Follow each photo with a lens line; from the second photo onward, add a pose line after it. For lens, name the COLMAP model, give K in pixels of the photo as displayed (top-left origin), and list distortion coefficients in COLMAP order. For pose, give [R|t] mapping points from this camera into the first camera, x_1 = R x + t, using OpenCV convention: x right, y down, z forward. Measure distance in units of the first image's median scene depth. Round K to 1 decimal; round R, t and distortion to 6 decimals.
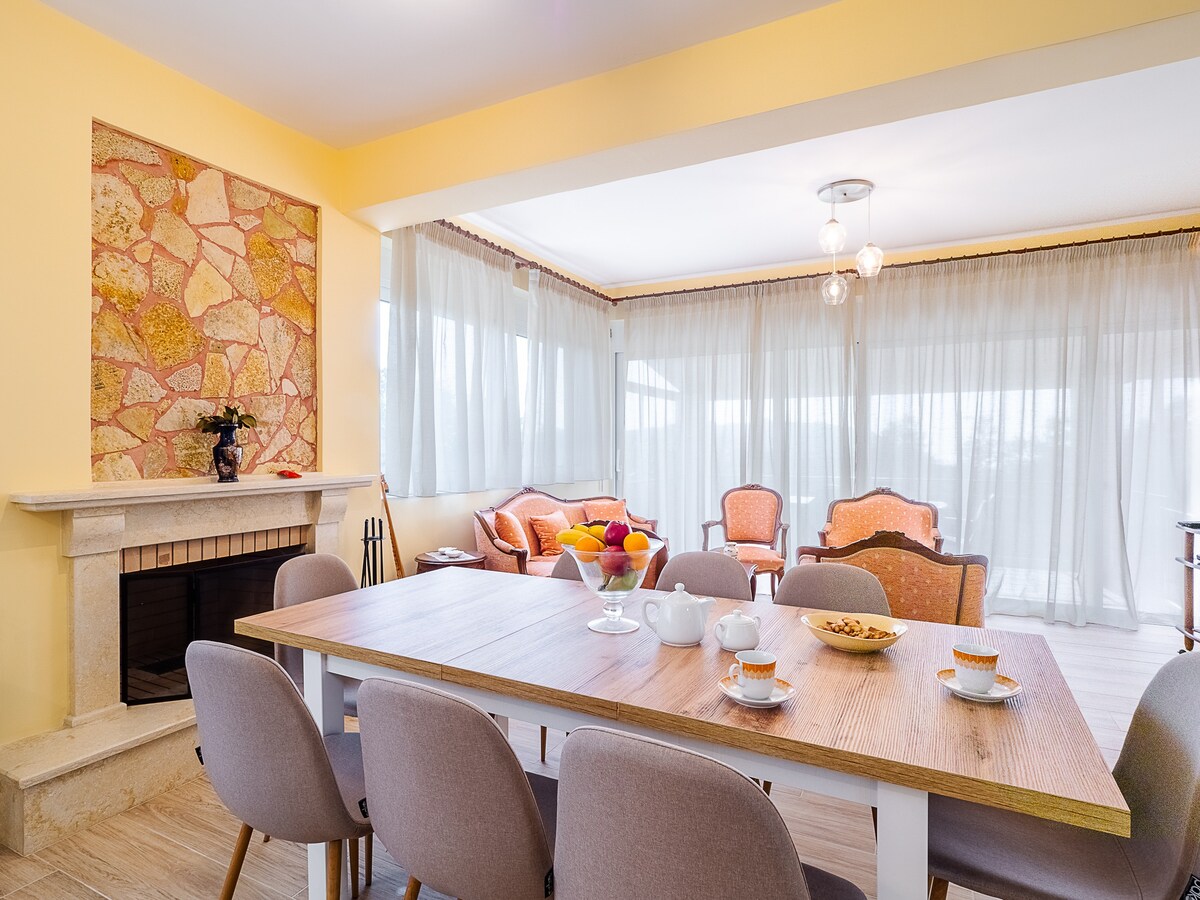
lens RADIAL K [[648.3, 0, 608.1], [0, 648.3, 453.1], [0, 0, 1]] dist [0.003381, 0.001120]
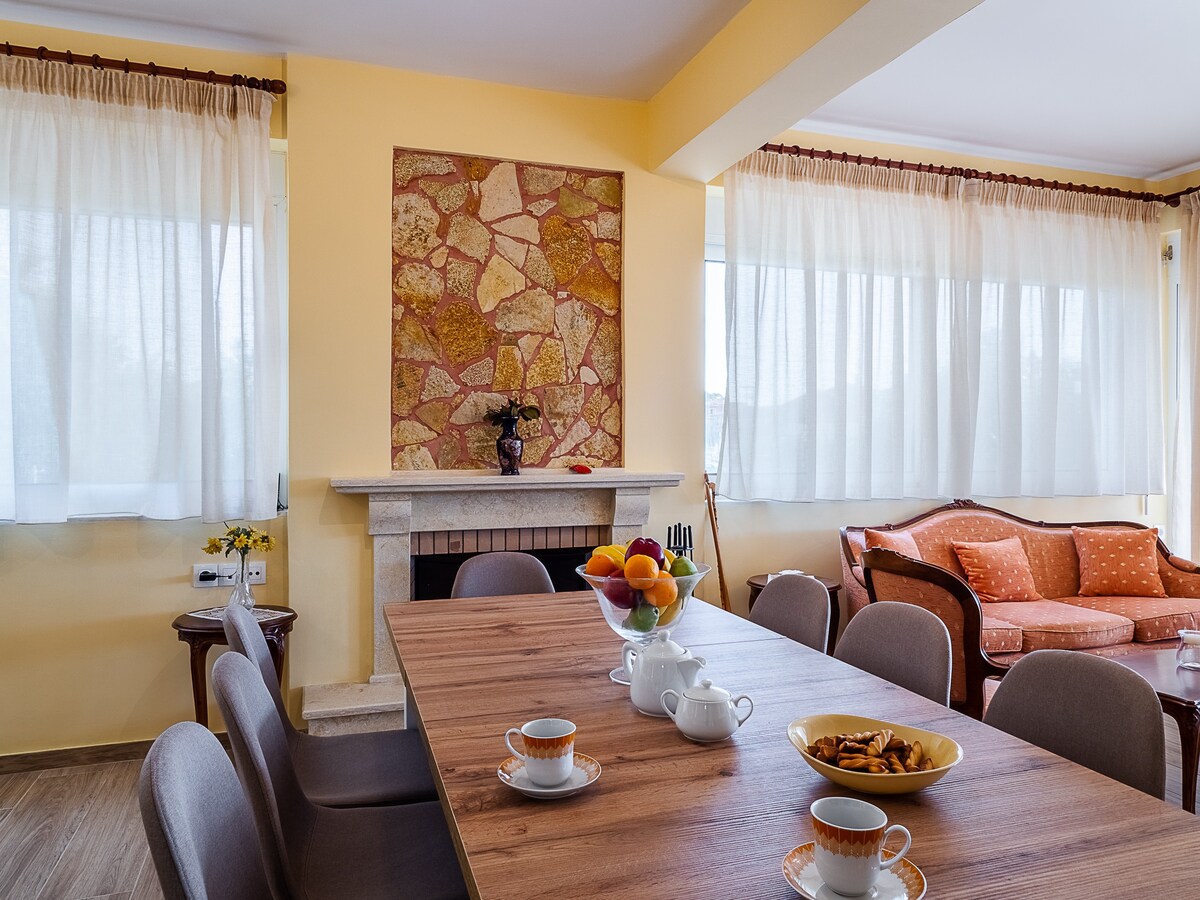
lens RADIAL K [[898.5, 0, 639.3], [0, 898.5, 434.8], [0, 0, 1]] dist [0.013881, 0.005538]
pose [[0.741175, 0.018632, -0.671053, 0.481547], [-0.018070, 0.999806, 0.007802, -0.031482], [0.671068, 0.006343, 0.741368, 0.111887]]
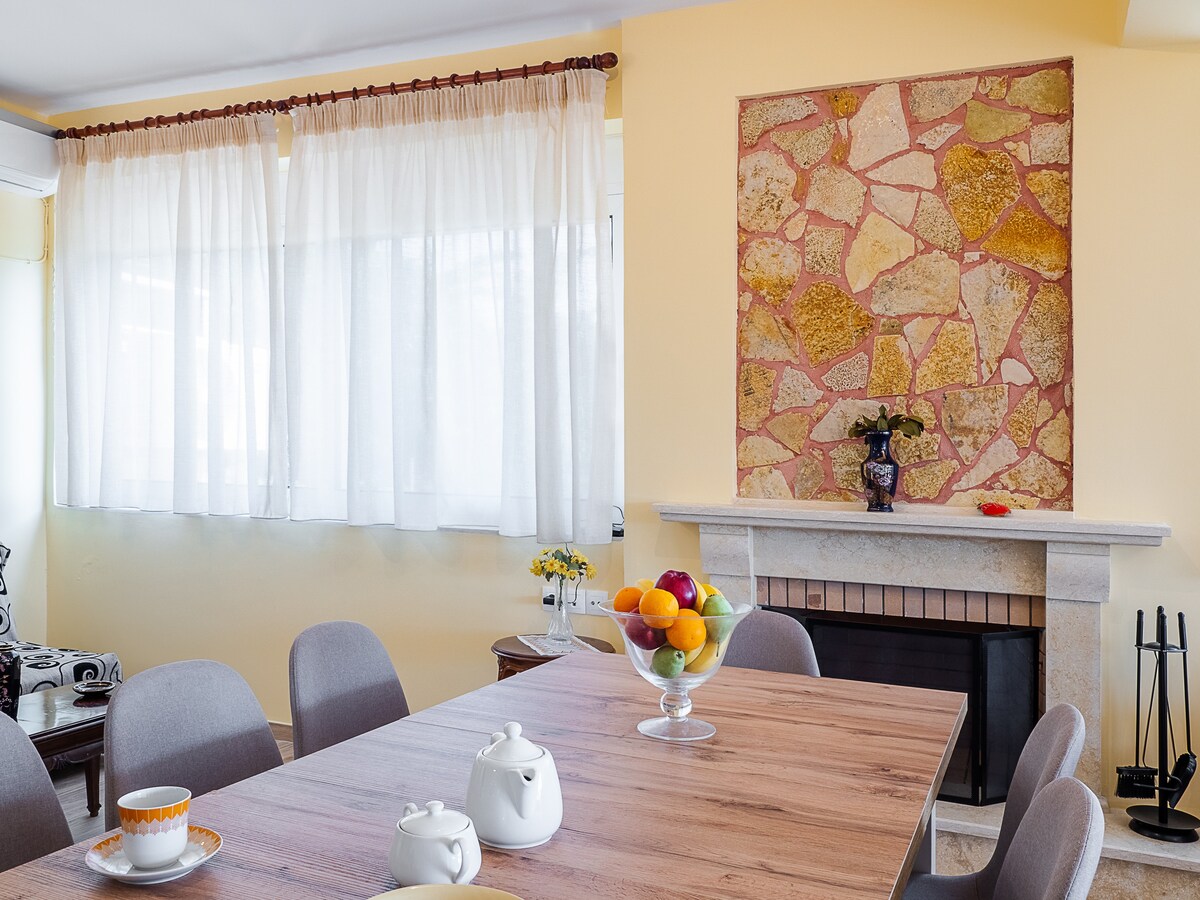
lens RADIAL K [[1151.1, 0, 599.2], [0, 1151.1, 448.2], [0, 0, 1]] dist [0.018404, 0.000000]
pose [[0.025448, 0.031050, -0.999194, 0.693845], [-0.022956, 0.999272, 0.030467, -0.059105], [0.999413, 0.022162, 0.026142, 0.649397]]
